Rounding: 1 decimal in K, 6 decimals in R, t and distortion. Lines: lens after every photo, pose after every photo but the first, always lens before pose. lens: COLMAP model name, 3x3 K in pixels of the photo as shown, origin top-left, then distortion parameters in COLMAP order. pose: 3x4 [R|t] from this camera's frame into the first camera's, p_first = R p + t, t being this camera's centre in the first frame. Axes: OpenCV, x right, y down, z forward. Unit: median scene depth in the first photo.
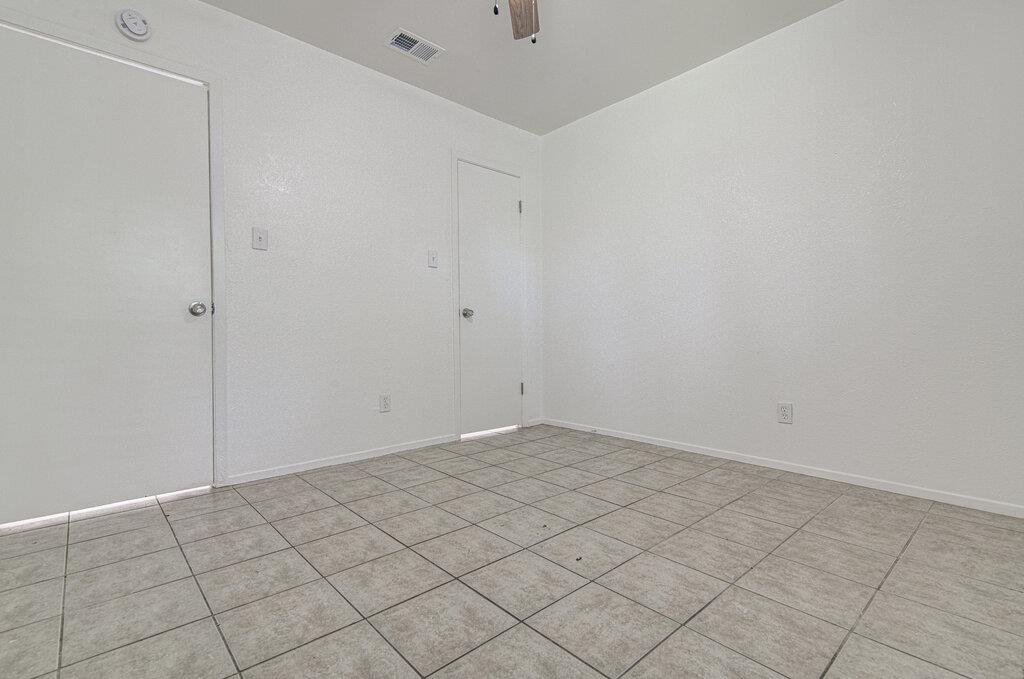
lens RADIAL K [[478.4, 0, 522.7], [0, 478.4, 336.9], [0, 0, 1]] dist [-0.000020, -0.000009]
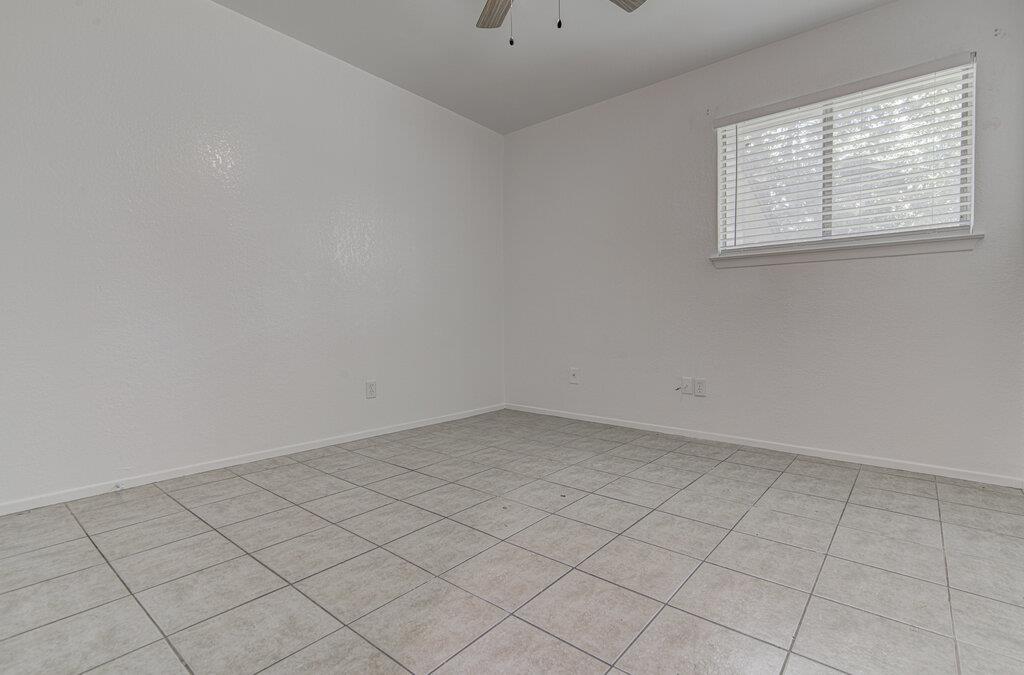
lens RADIAL K [[478.4, 0, 522.7], [0, 478.4, 334.9], [0, 0, 1]] dist [-0.000020, -0.000009]
pose [[-0.134321, -0.025056, 0.990621, -0.821042], [0.015423, 0.999506, 0.027372, -0.007758], [-0.990818, 0.018955, -0.133869, 0.913371]]
